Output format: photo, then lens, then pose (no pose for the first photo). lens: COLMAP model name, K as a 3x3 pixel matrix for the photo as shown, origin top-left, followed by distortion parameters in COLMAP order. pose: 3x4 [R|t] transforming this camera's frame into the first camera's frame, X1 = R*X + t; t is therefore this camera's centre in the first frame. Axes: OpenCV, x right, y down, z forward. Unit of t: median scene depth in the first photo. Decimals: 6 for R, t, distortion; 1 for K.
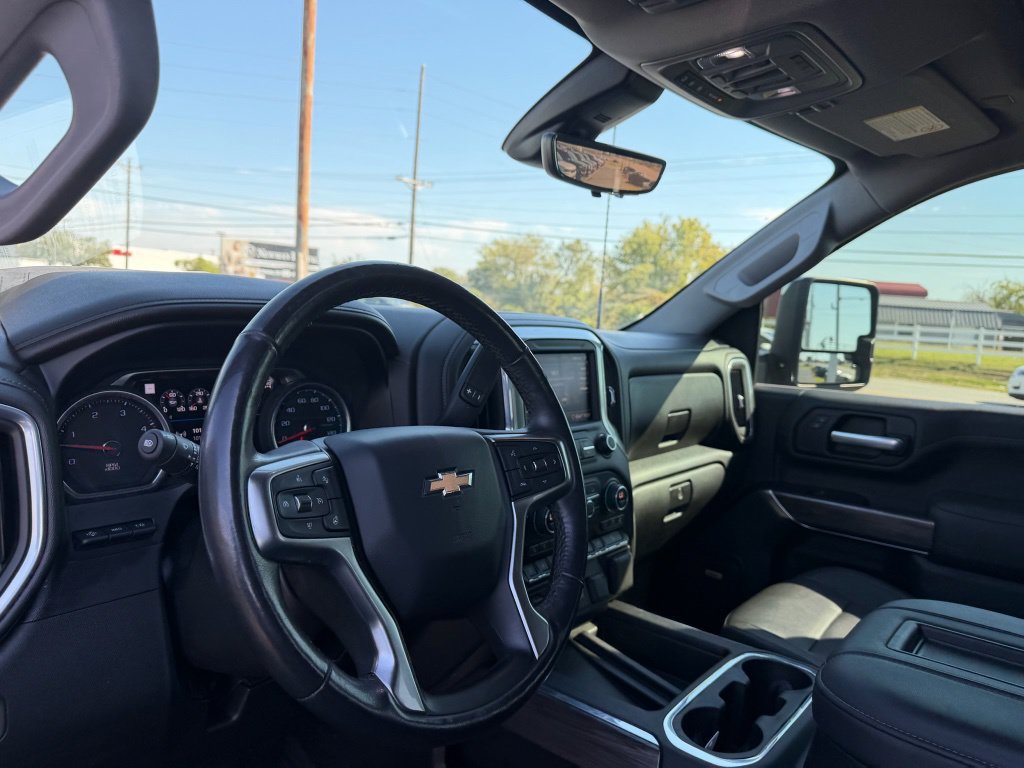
lens RADIAL K [[722.1, 0, 503.4], [0, 722.1, 389.6], [0, 0, 1]] dist [0.049492, -0.060851]
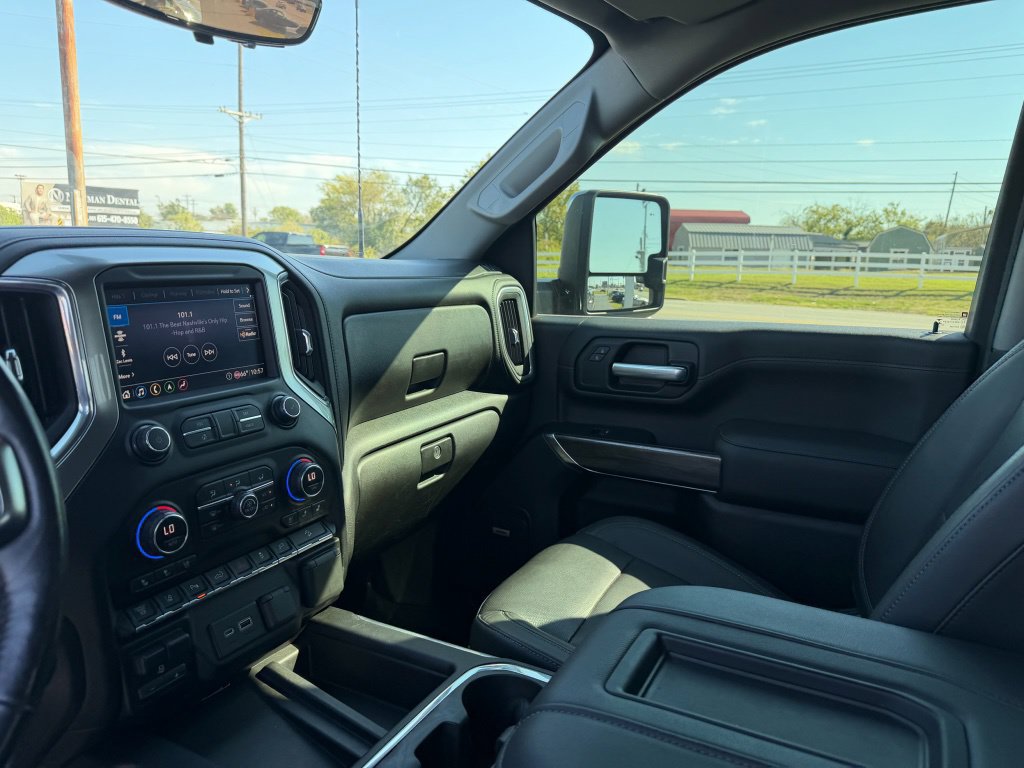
lens RADIAL K [[722.1, 0, 514.1], [0, 722.1, 382.8], [0, 0, 1]] dist [0.049492, -0.060851]
pose [[0.976642, -0.076196, 0.200910, 0.152664], [0.061017, 0.994869, 0.080699, 0.002380], [-0.206029, -0.066555, 0.976280, 0.164847]]
